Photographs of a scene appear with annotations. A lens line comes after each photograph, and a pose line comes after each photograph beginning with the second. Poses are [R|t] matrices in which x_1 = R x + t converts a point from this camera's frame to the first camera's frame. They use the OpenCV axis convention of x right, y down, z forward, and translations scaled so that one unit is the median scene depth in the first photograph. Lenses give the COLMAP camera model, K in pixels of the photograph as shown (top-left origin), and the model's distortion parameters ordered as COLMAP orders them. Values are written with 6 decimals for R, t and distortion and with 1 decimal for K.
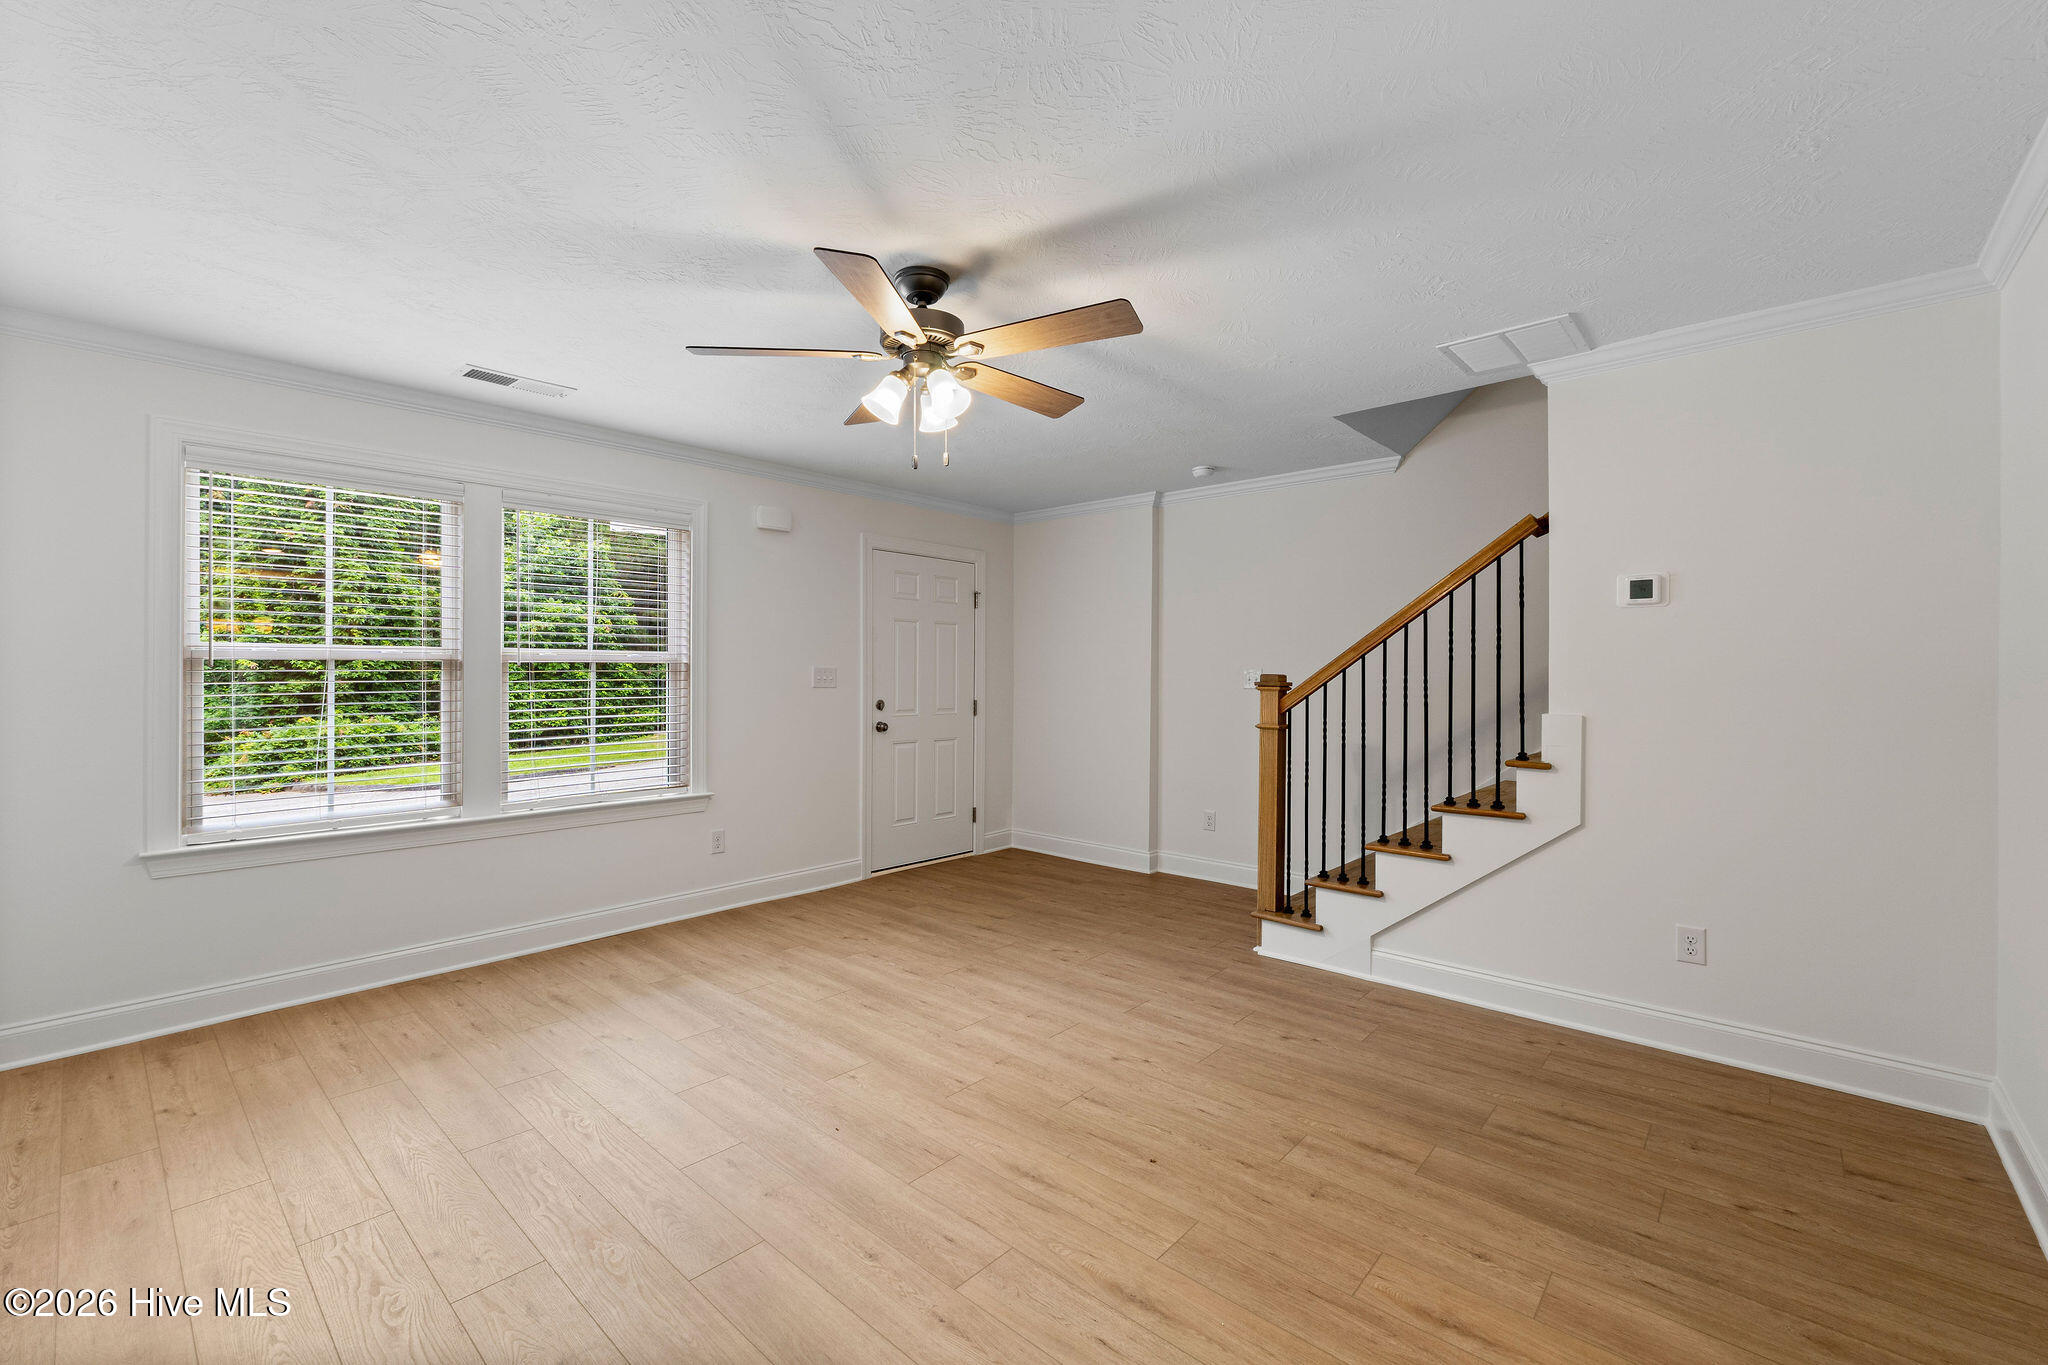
lens RADIAL K [[854.6, 0, 987.7], [0, 854.6, 663.4], [0, 0, 1]] dist [-0.006814, 0.000037]
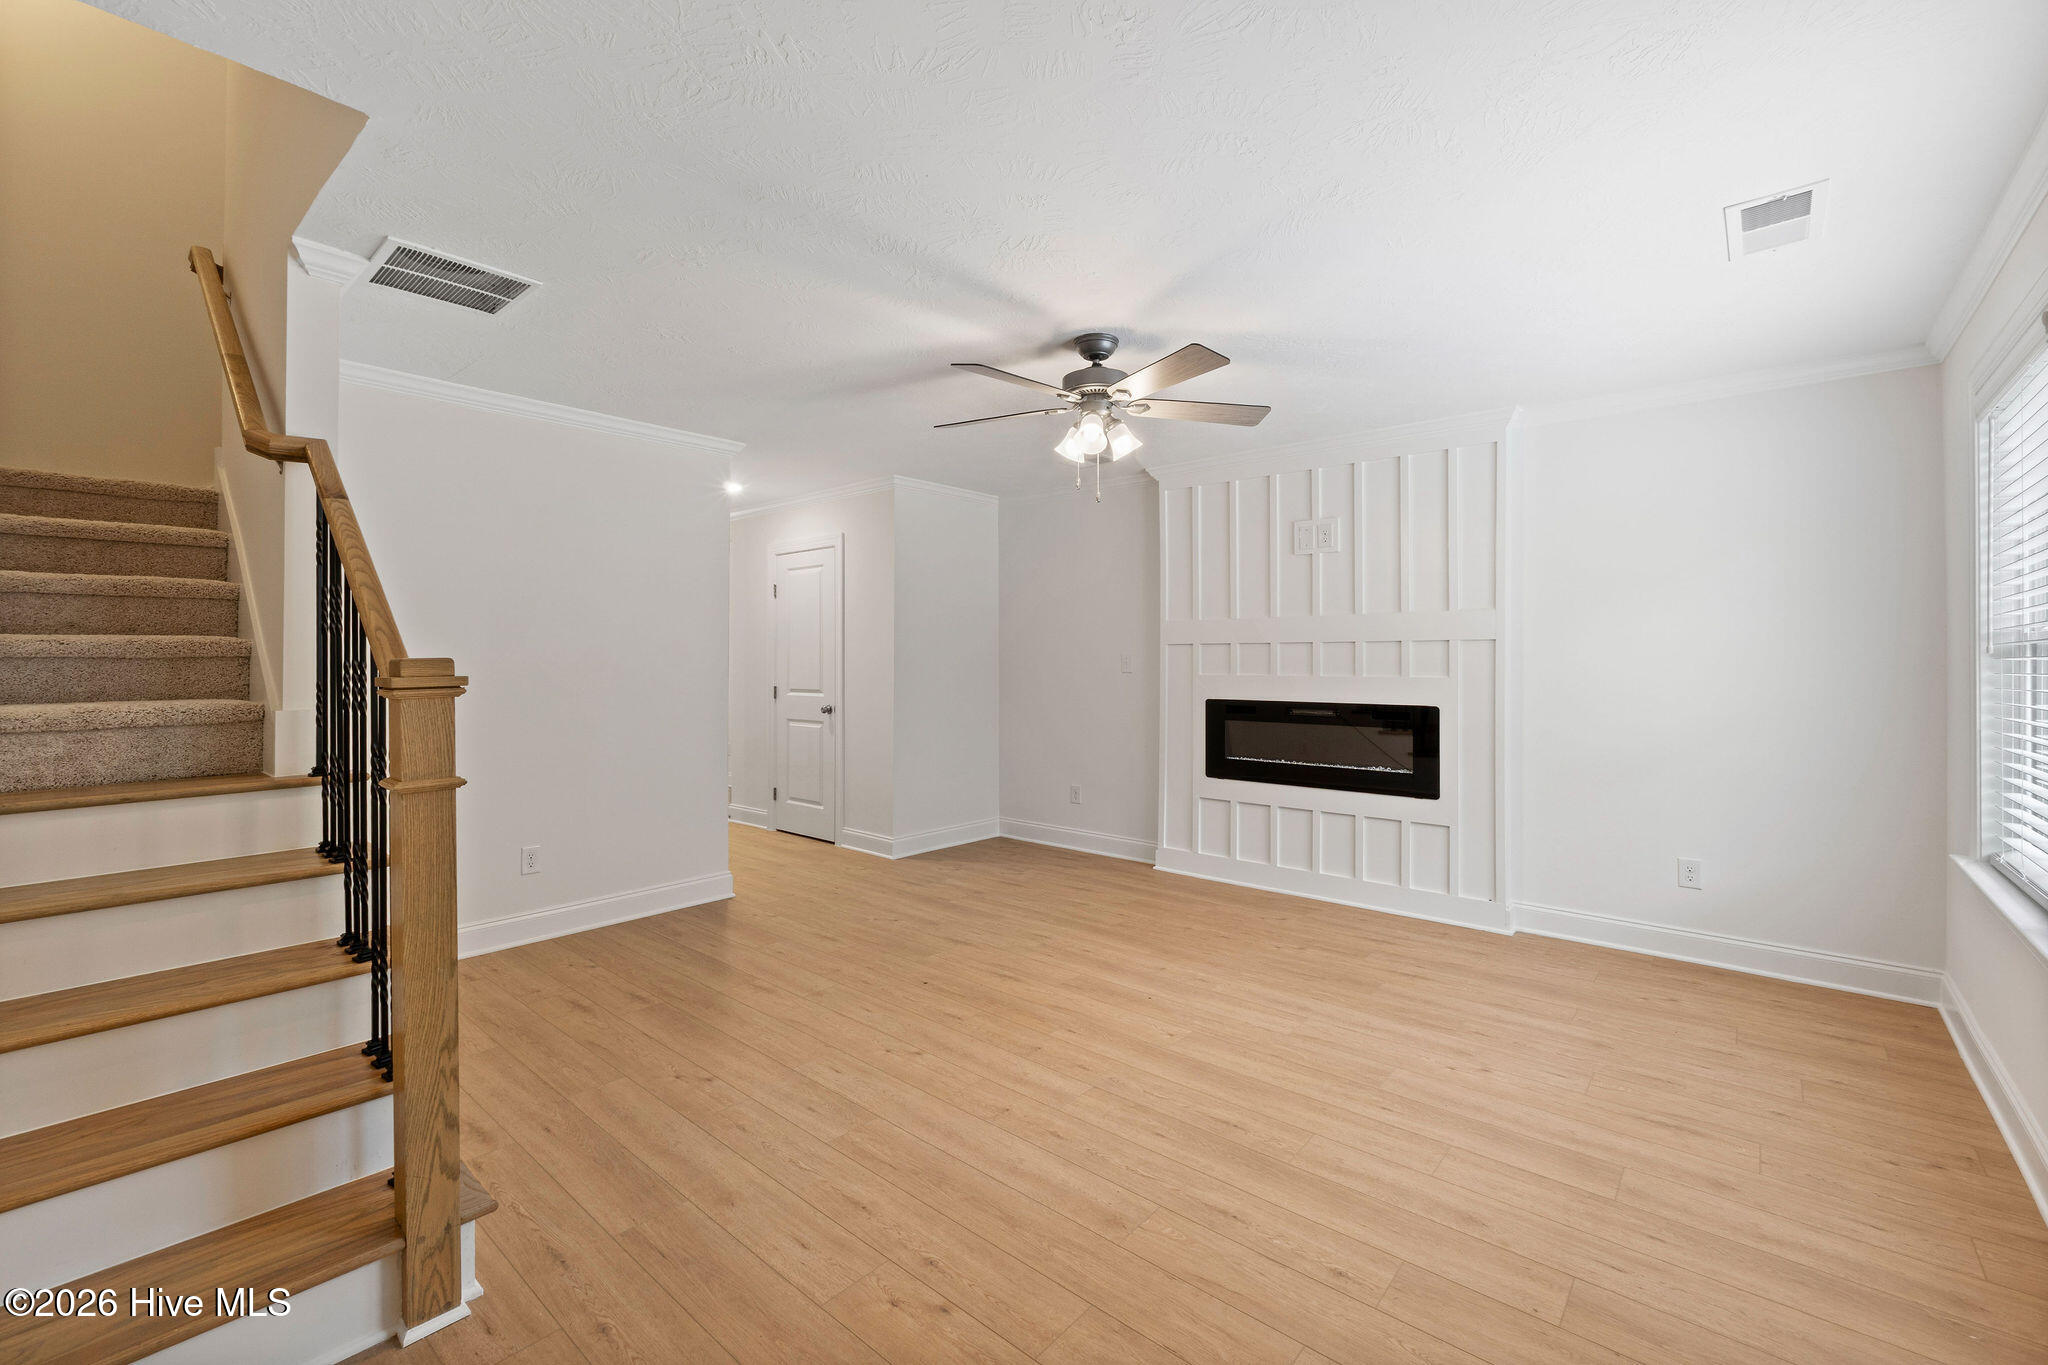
lens RADIAL K [[854.6, 0, 979.4], [0, 854.6, 658.7], [0, 0, 1]] dist [-0.006814, 0.000037]
pose [[-0.999925, -0.006340, -0.010440, 0.079278], [-0.006215, 0.999909, -0.011951, 0.020656], [0.010515, -0.011885, -0.999874, 1.682089]]
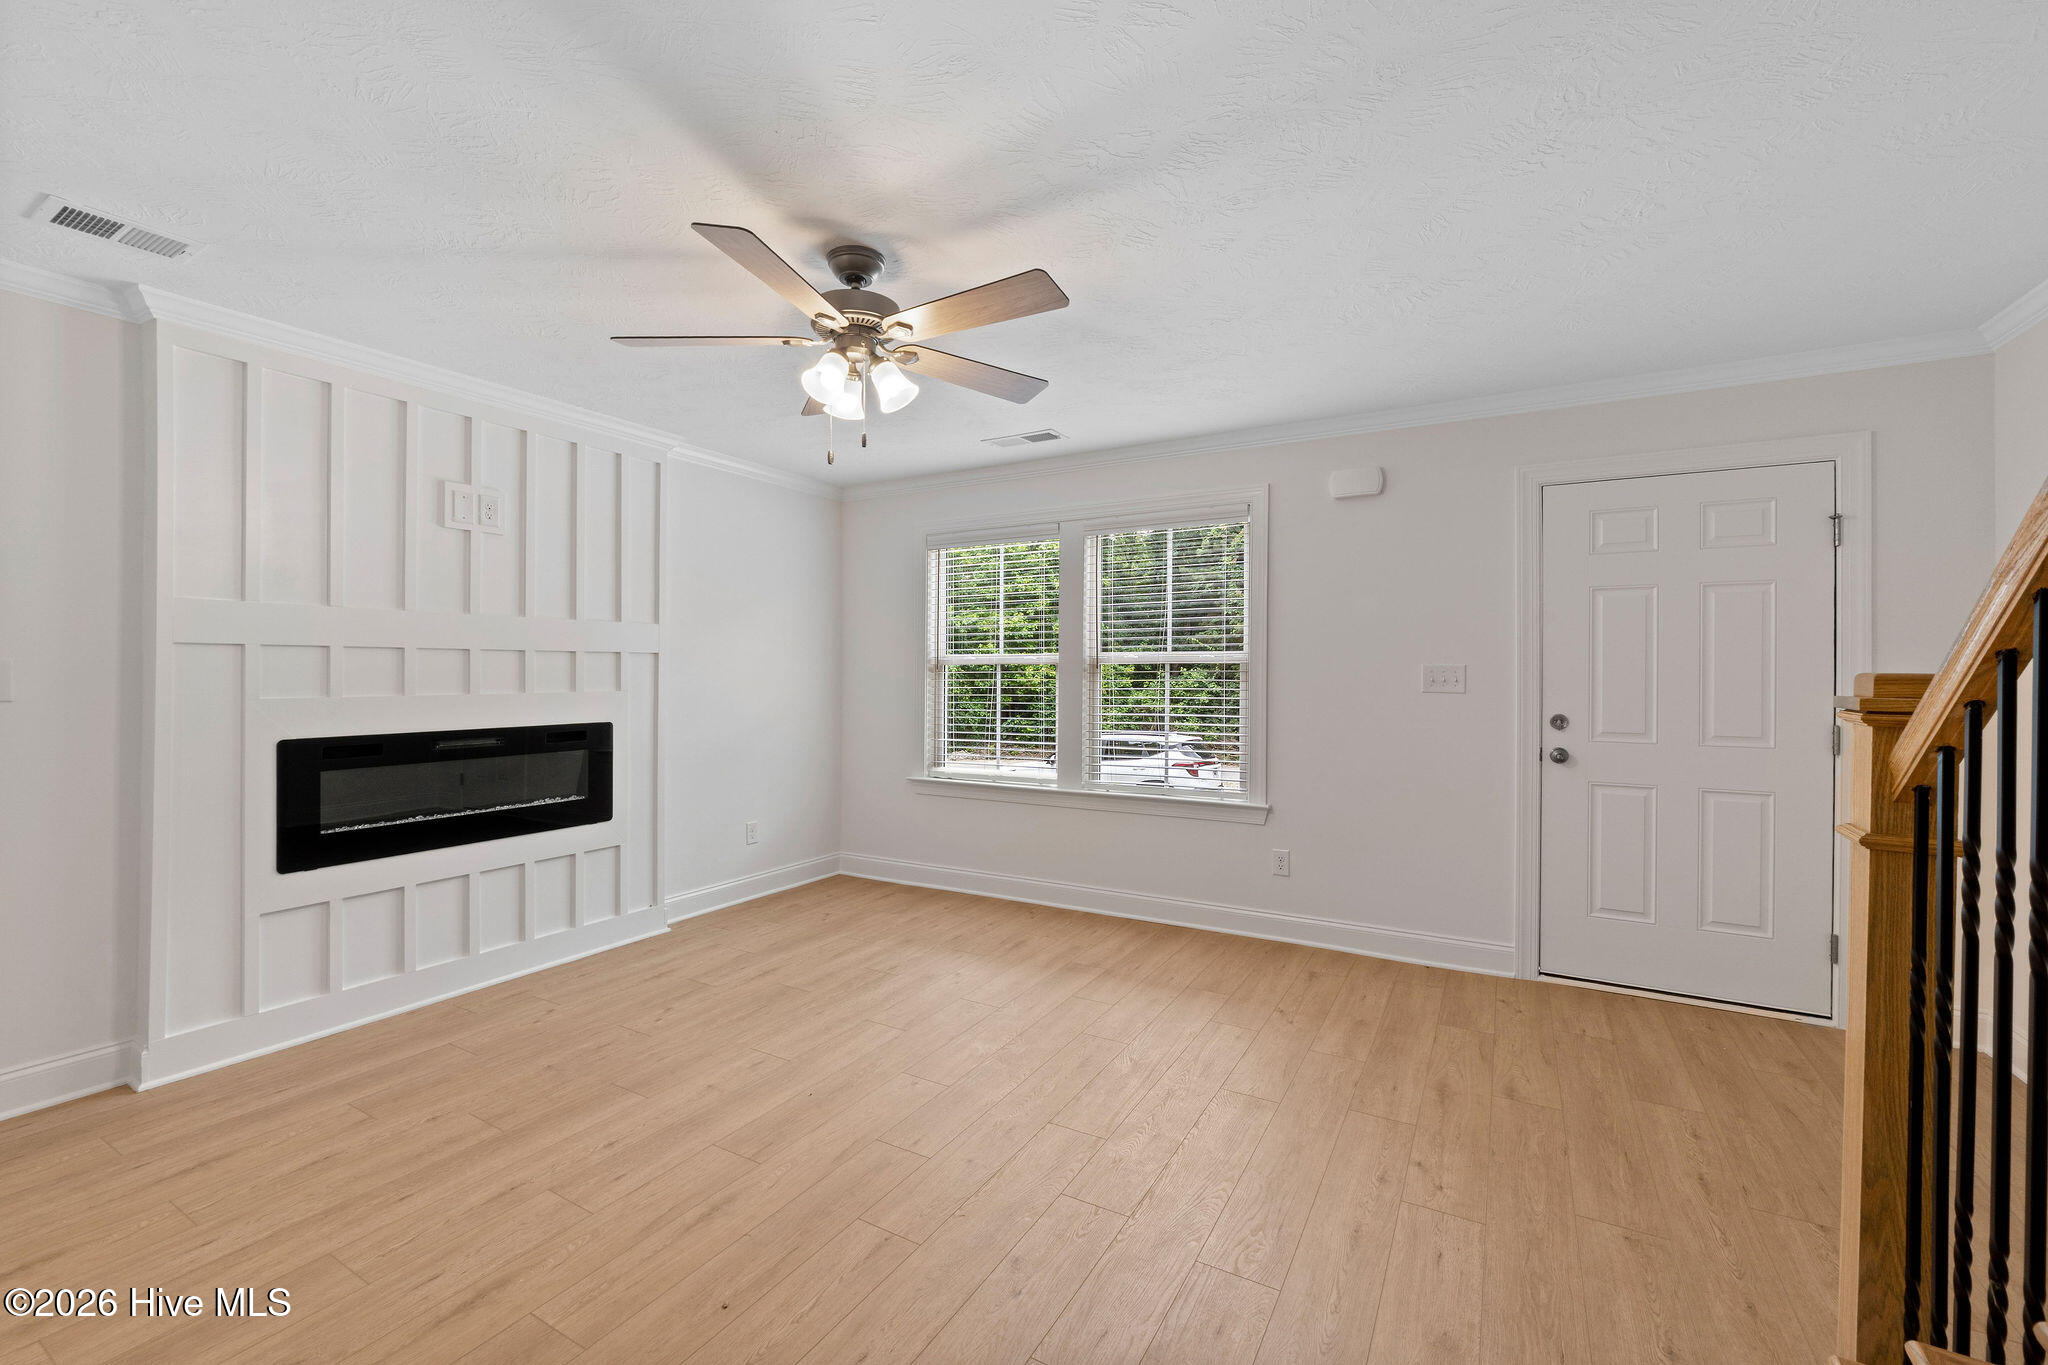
lens RADIAL K [[854.6, 0, 1017.1], [0, 854.6, 676.4], [0, 0, 1]] dist [-0.006814, 0.000037]
pose [[0.216683, -0.000275, -0.976242, 0.669660], [0.011750, 0.999928, 0.002326, 0.012447], [0.976171, -0.011975, 0.216671, 0.736304]]
